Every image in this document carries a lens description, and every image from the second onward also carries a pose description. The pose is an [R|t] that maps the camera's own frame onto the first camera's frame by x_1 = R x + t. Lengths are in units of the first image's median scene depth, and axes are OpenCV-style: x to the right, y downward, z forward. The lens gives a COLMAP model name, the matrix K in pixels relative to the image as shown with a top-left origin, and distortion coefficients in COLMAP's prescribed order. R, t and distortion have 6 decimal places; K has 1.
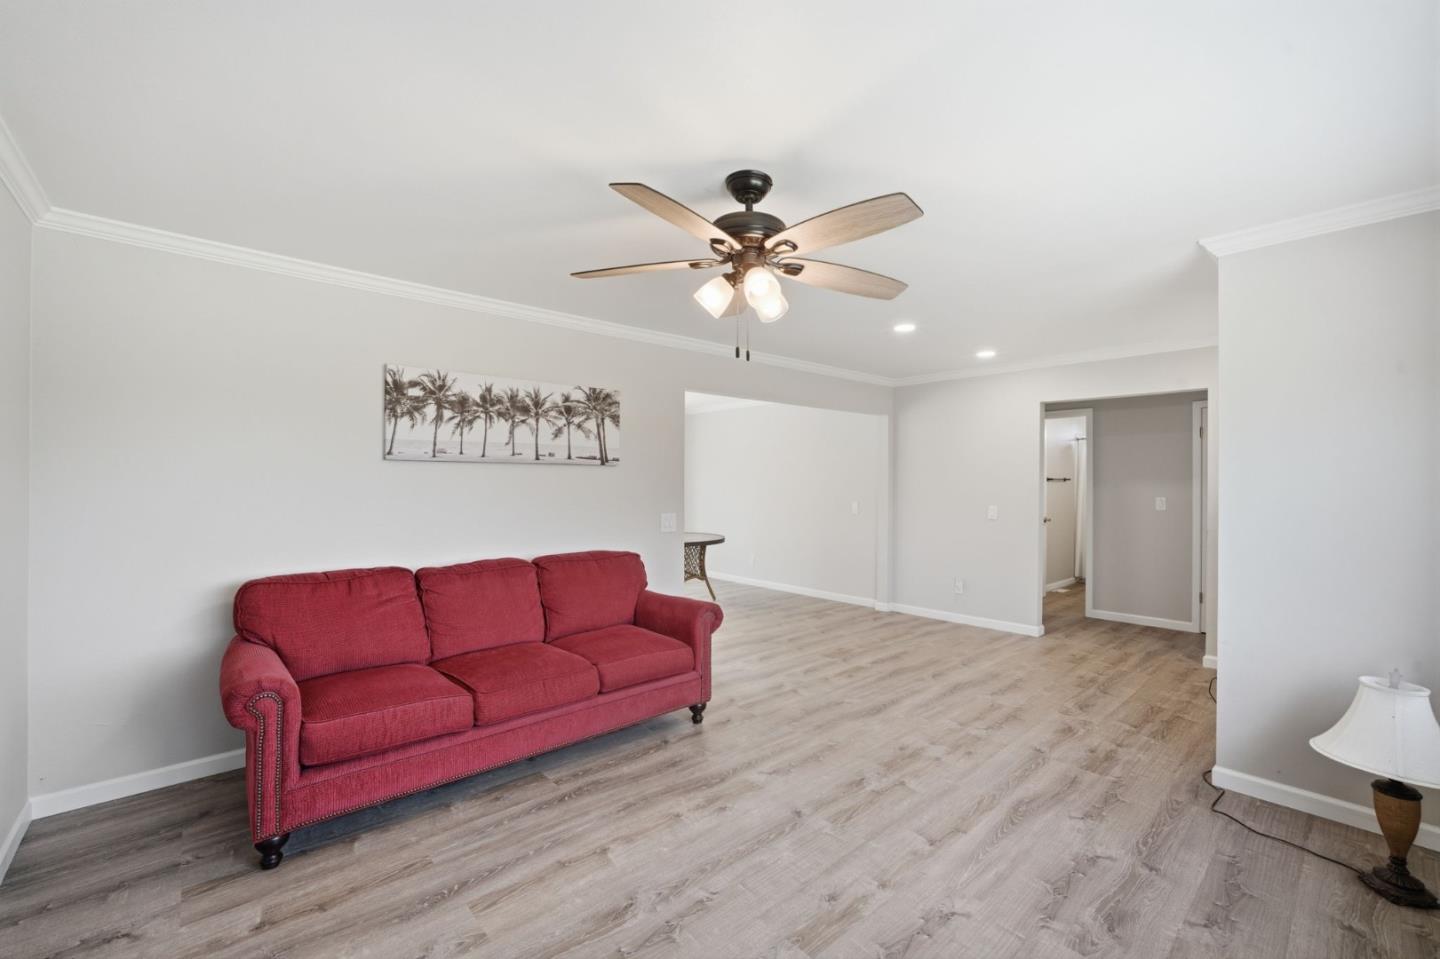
lens RADIAL K [[604.0, 0, 734.2], [0, 604.0, 478.6], [0, 0, 1]] dist [-0.034687, 0.014229]
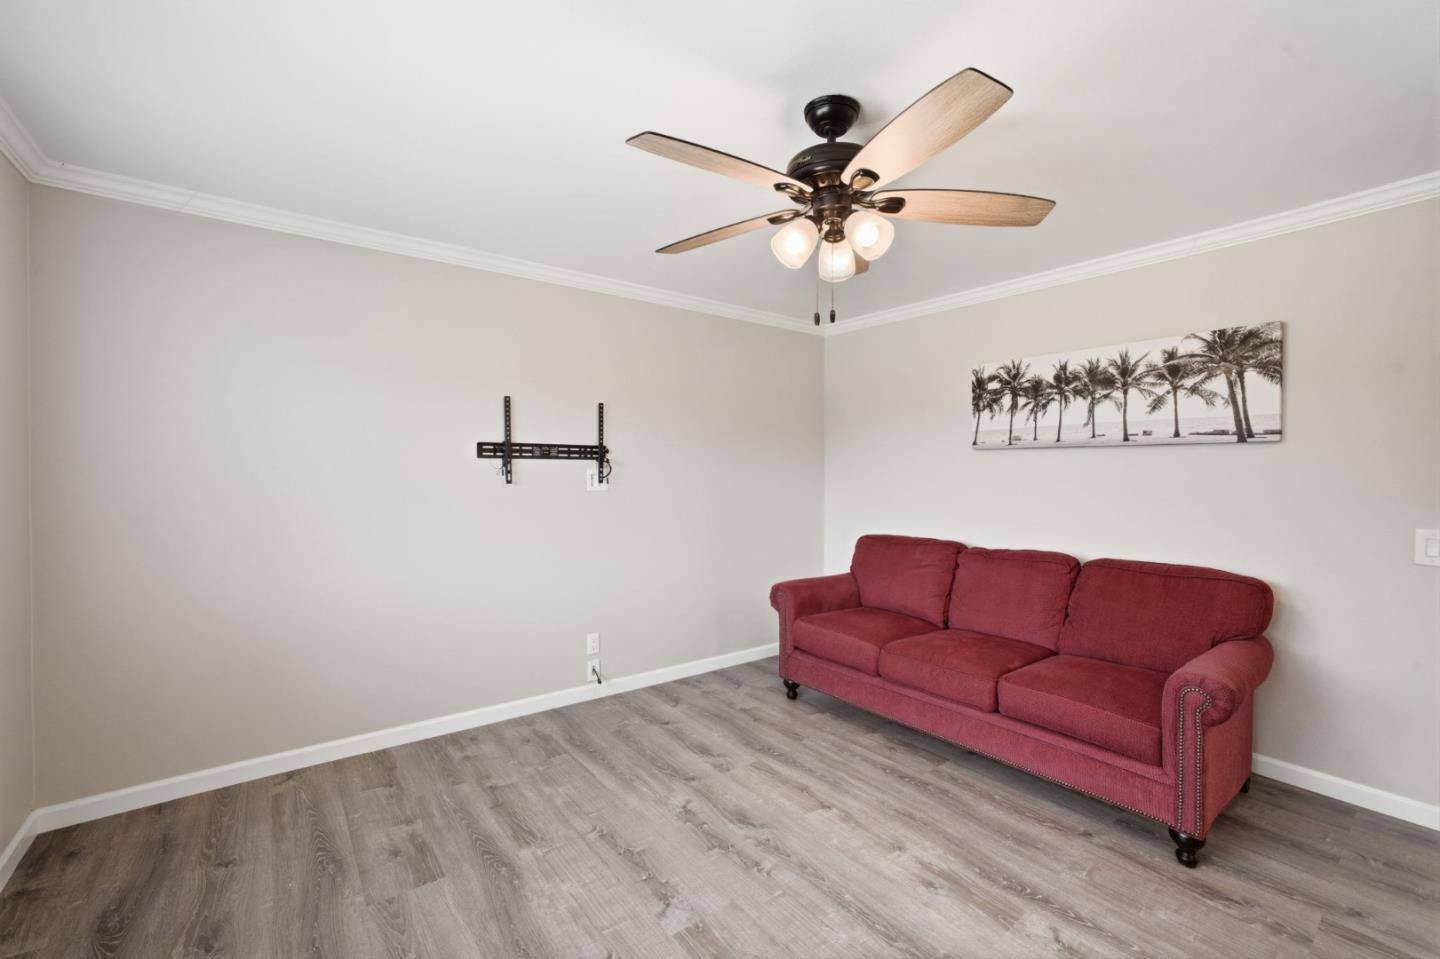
lens RADIAL K [[604.0, 0, 734.2], [0, 604.0, 478.6], [0, 0, 1]] dist [-0.034687, 0.014229]
pose [[-0.073049, 0.010729, -0.997271, 0.540941], [0.004287, 0.999936, 0.010444, 0.009322], [0.997319, -0.003513, -0.073091, 0.567326]]
